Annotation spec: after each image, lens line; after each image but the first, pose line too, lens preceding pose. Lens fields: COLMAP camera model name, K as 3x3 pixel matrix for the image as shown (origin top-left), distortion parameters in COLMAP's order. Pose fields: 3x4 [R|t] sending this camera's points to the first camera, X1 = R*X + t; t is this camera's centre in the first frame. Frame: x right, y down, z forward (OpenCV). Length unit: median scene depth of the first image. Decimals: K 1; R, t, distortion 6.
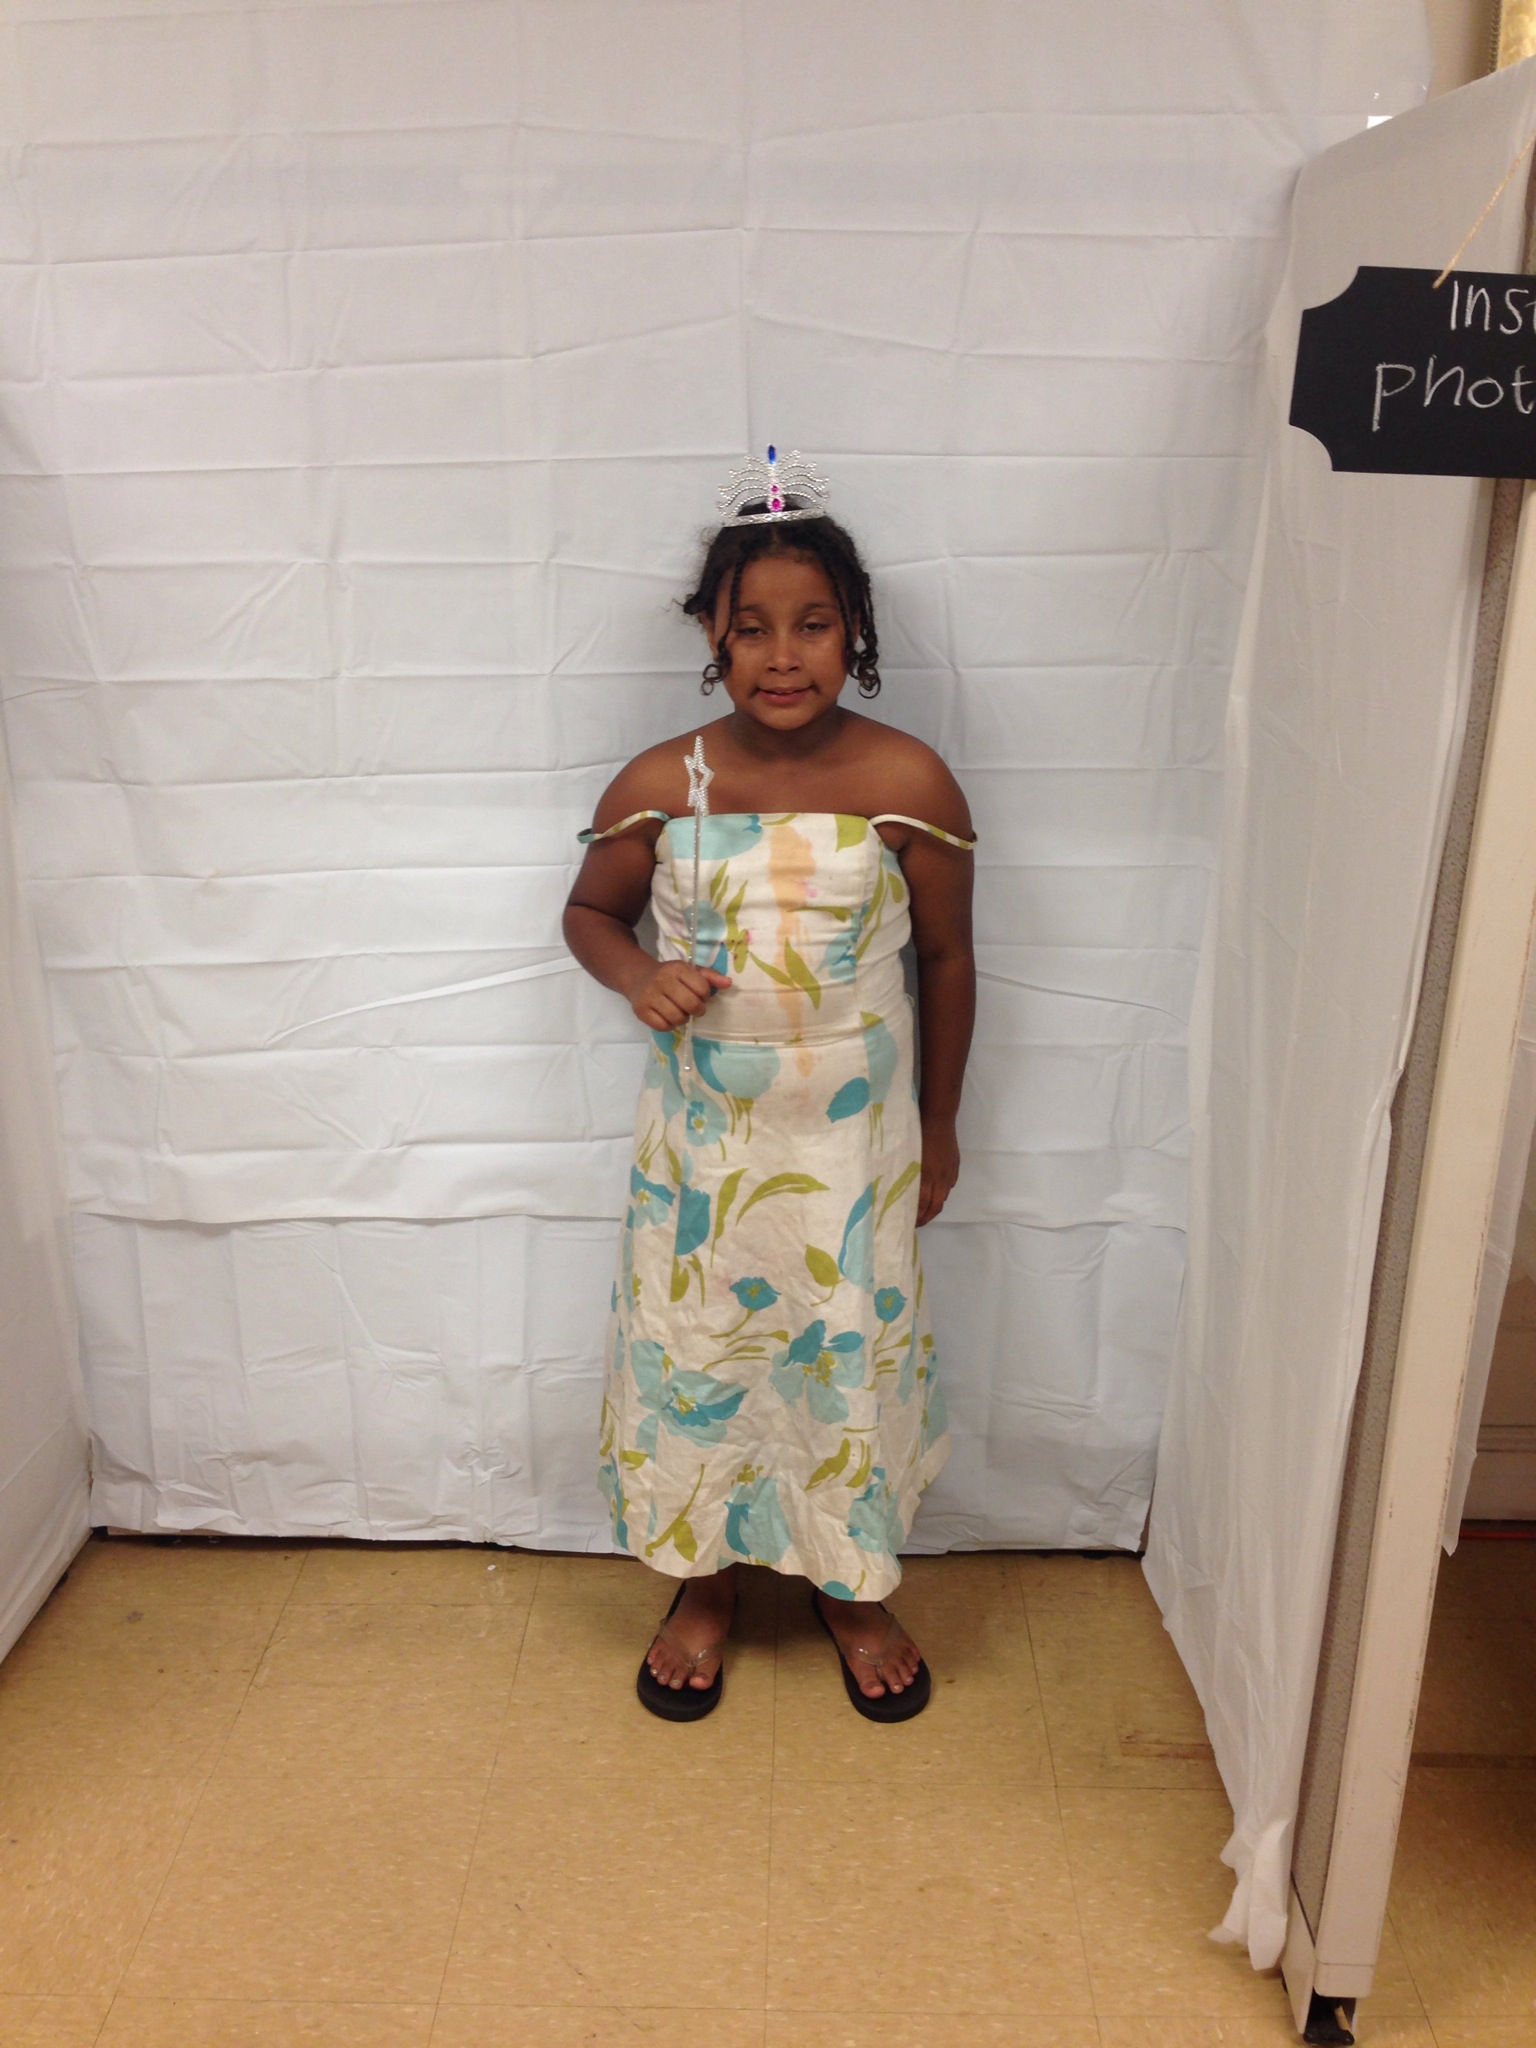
lens RADIAL K [[1827.9, 0, 744.1], [0, 1827.9, 1016.5], [0, 0, 1]] dist [0.116091, -0.219208]
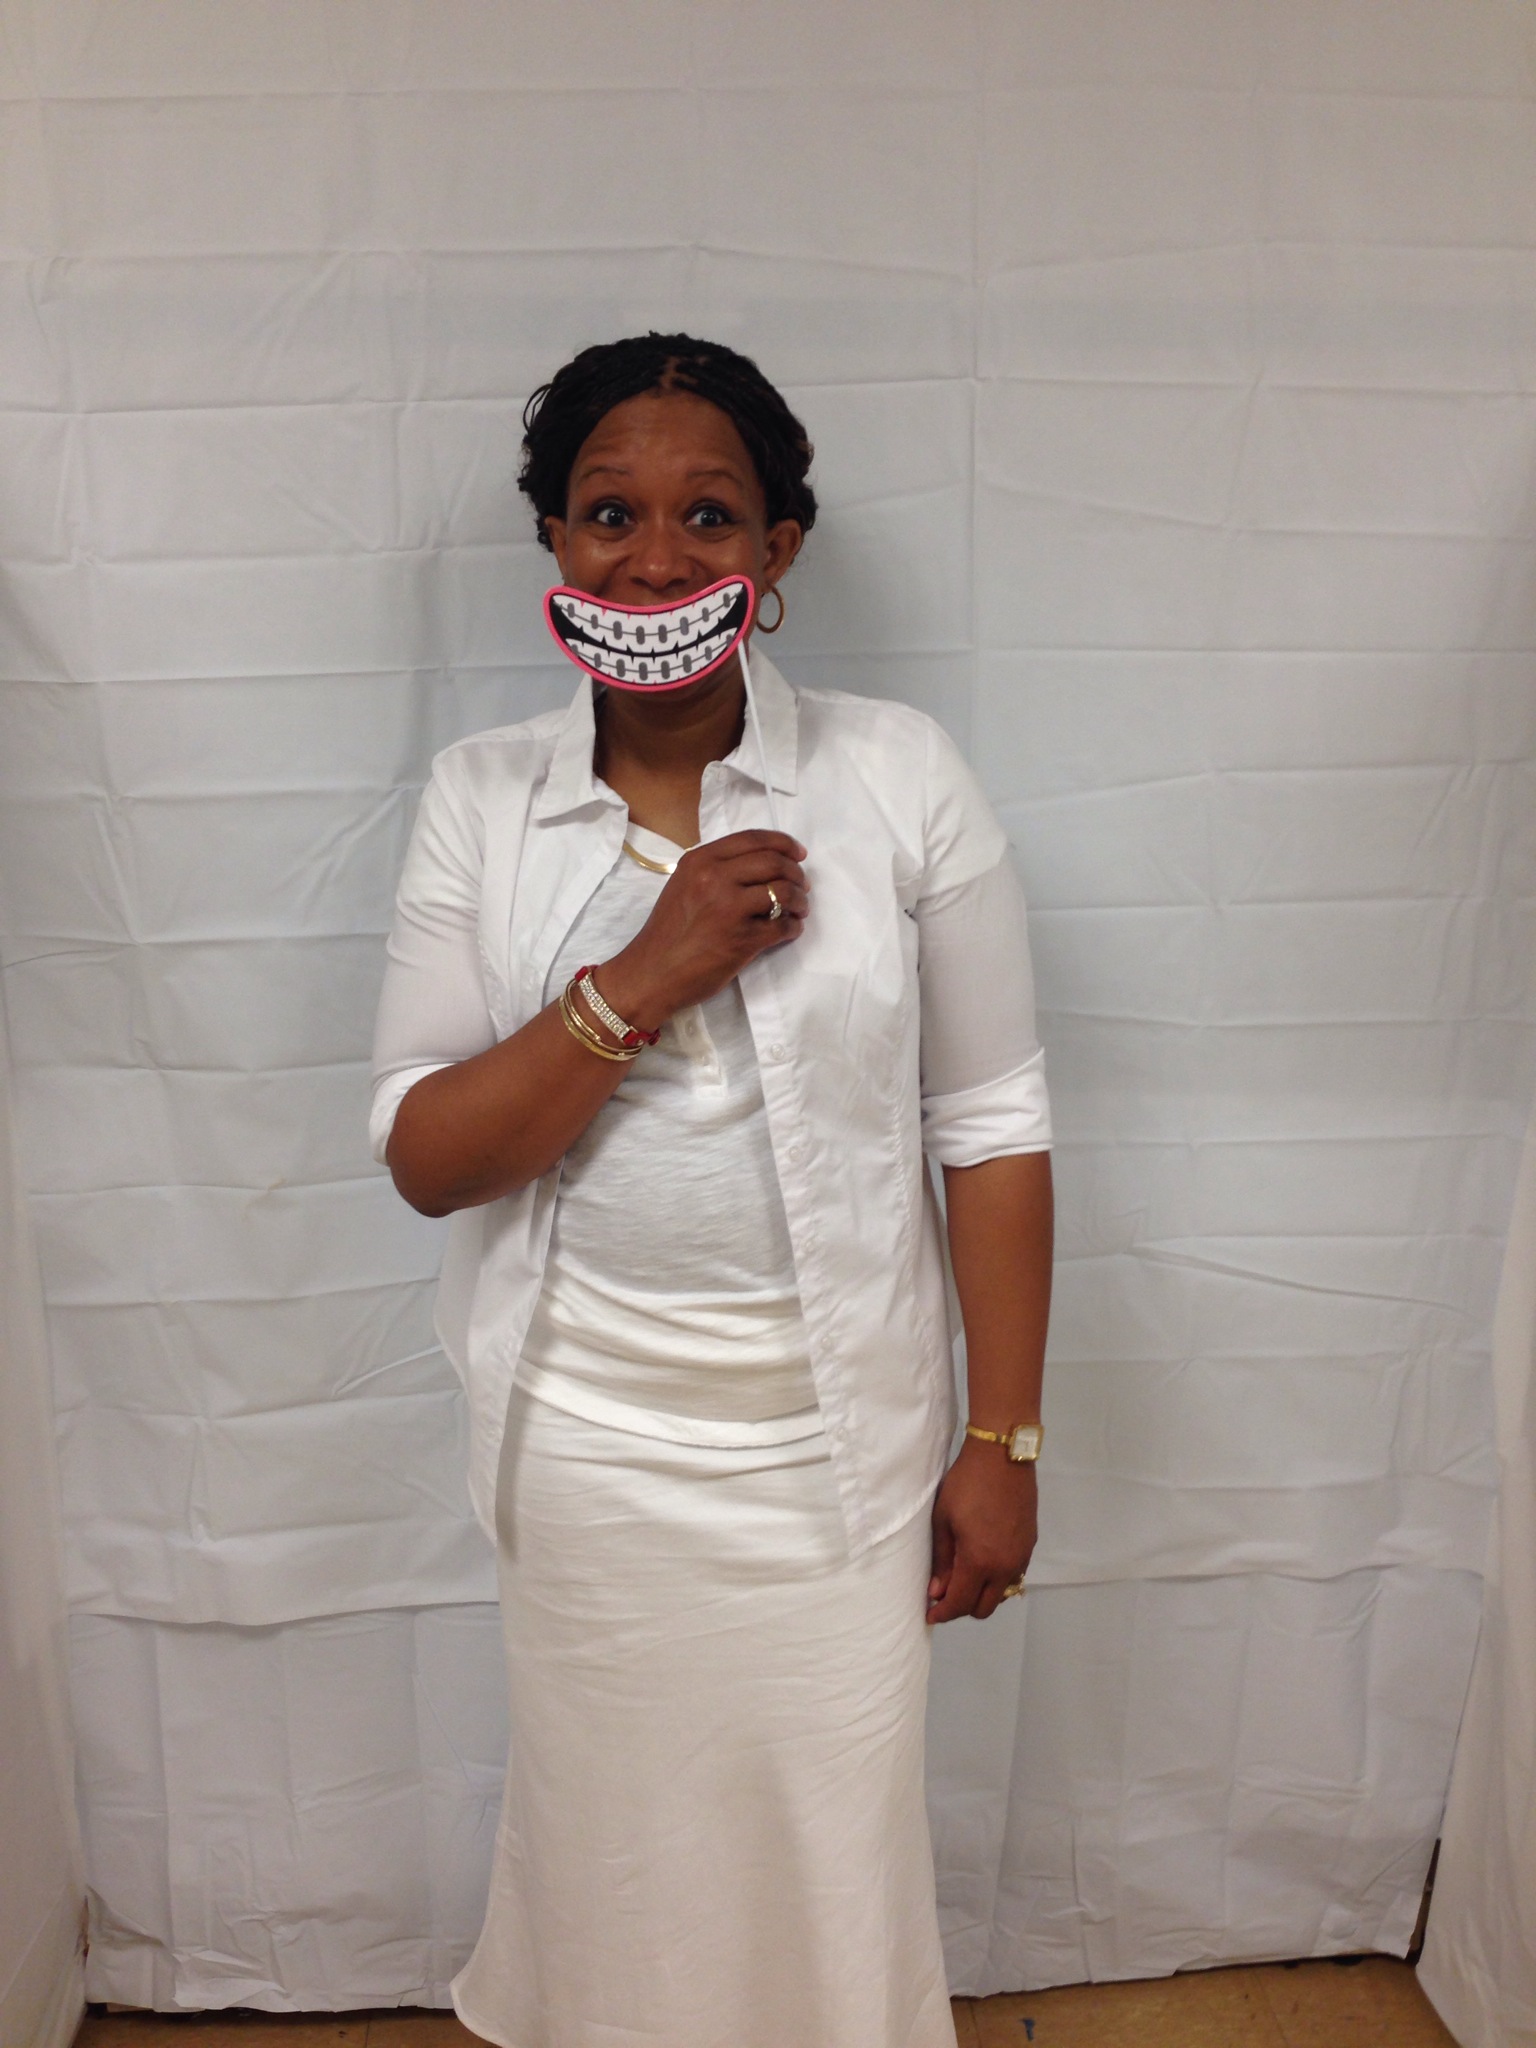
lens RADIAL K [[1827.9, 0, 767.6], [0, 1827.9, 1038.2], [0, 0, 1]] dist [0.116091, -0.219208]
pose [[0.995184, -0.023776, 0.095100, -0.157003], [0.030437, 0.997138, -0.069211, -0.078363], [-0.093183, 0.071772, 0.993059, 0.209146]]
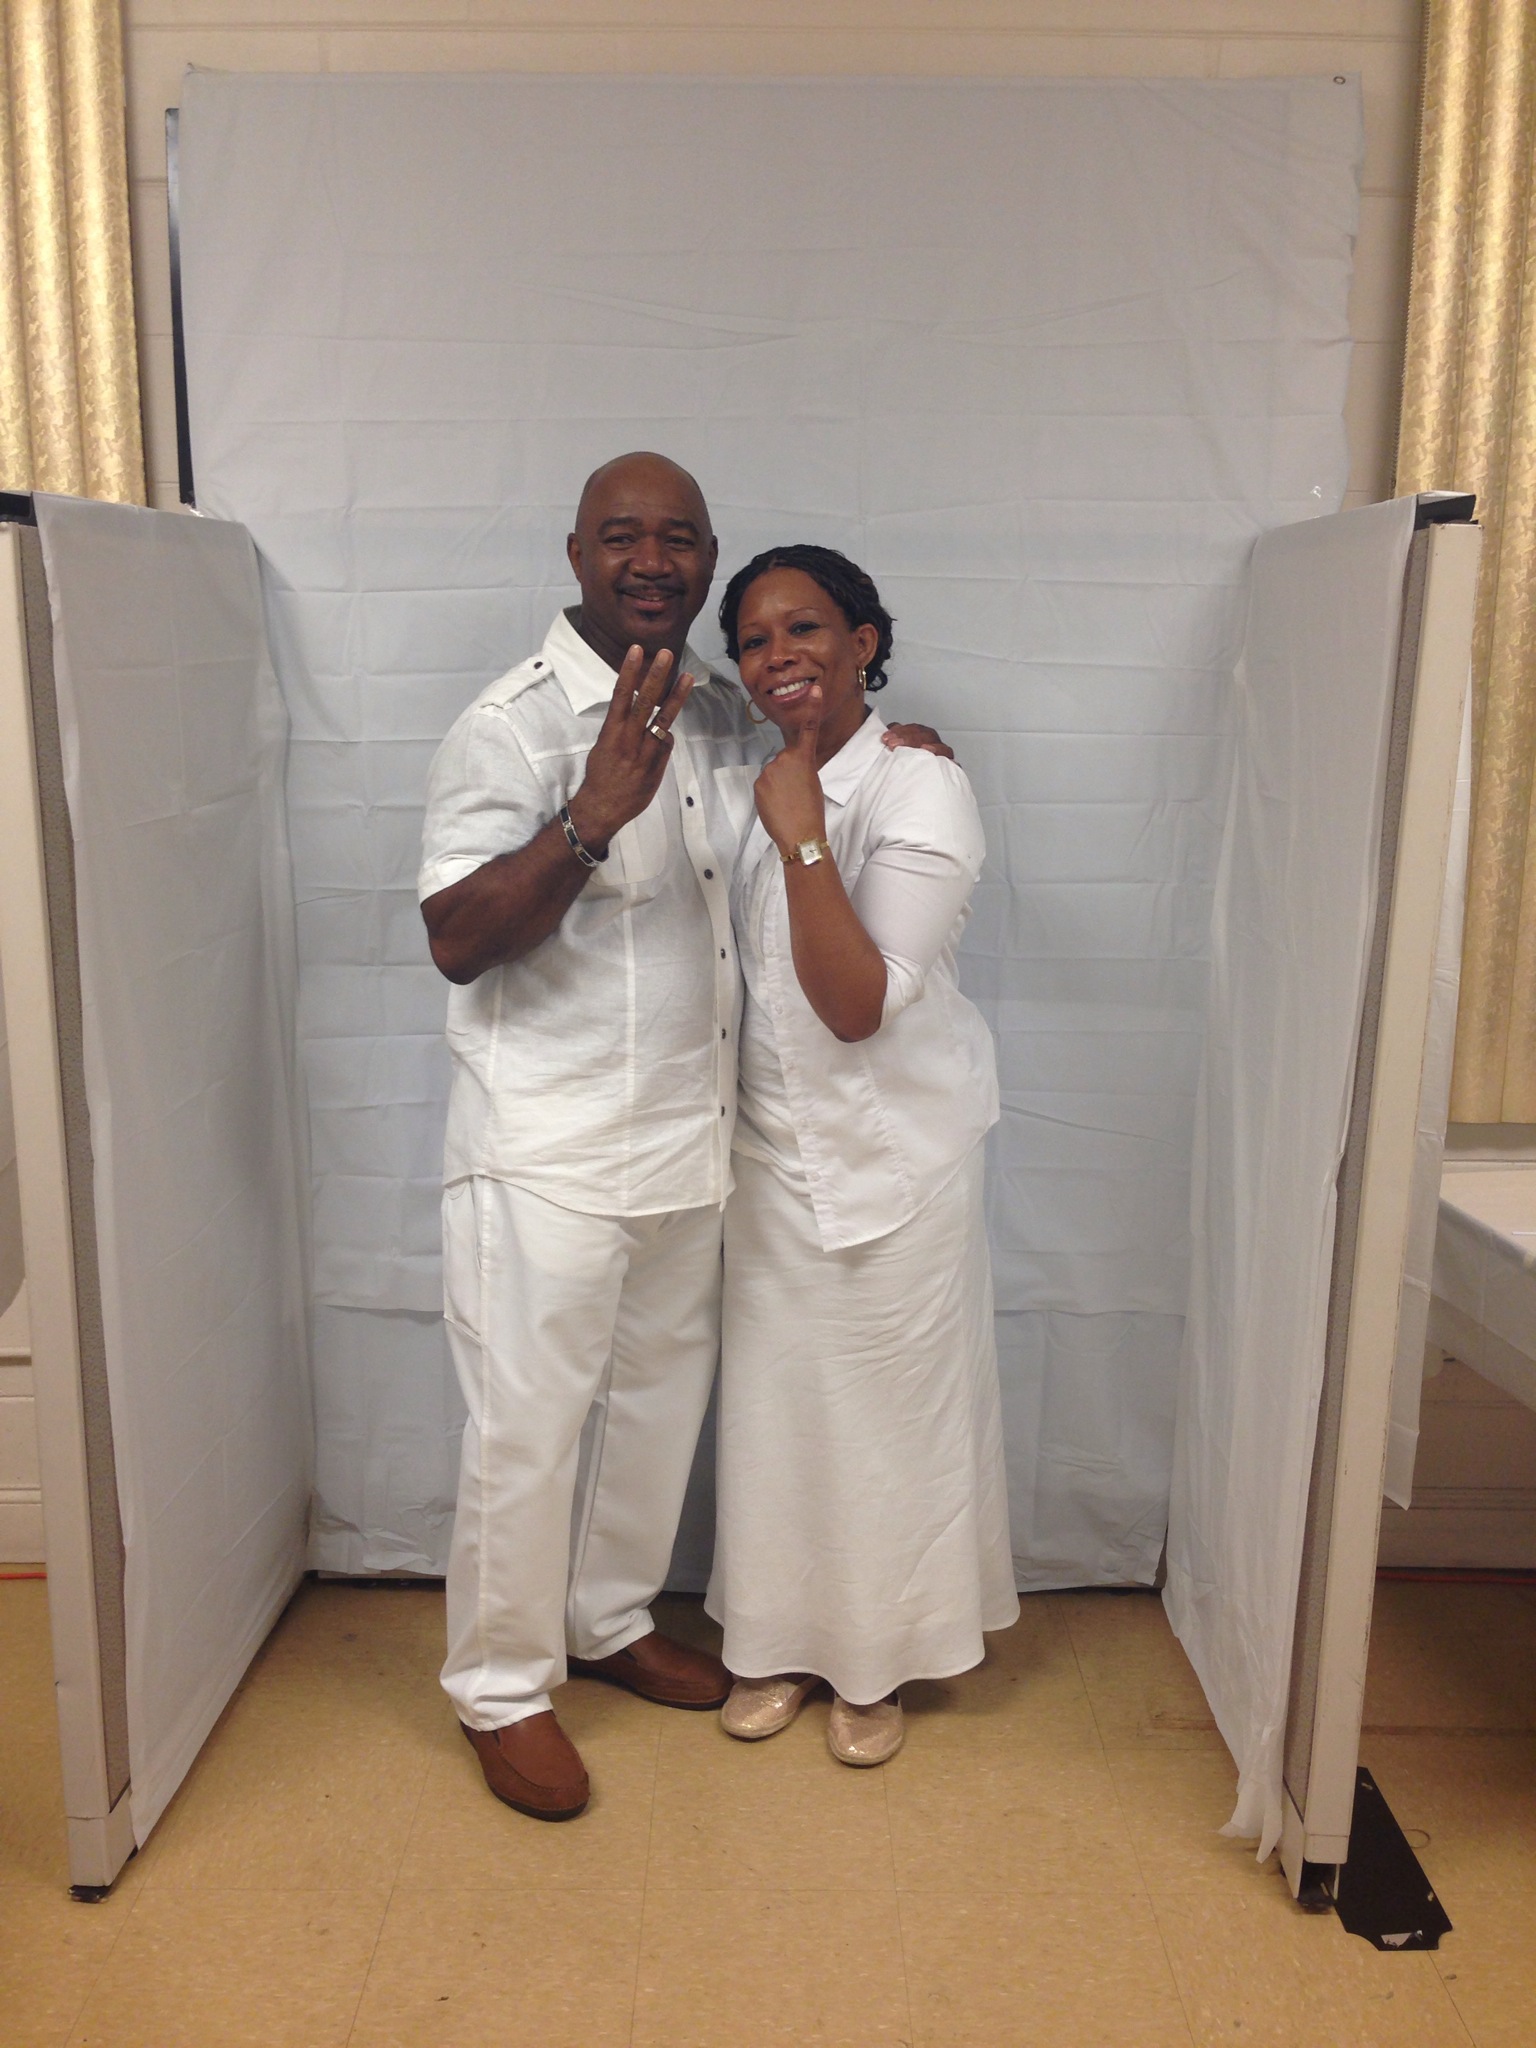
lens RADIAL K [[1827.9, 0, 761.8], [0, 1827.9, 1037.9], [0, 0, 1]] dist [0.116091, -0.219208]
pose [[0.999759, 0.006496, 0.020949, -0.092635], [-0.004073, 0.993505, -0.113715, 0.074374], [-0.021552, 0.113603, 0.993292, -0.311447]]
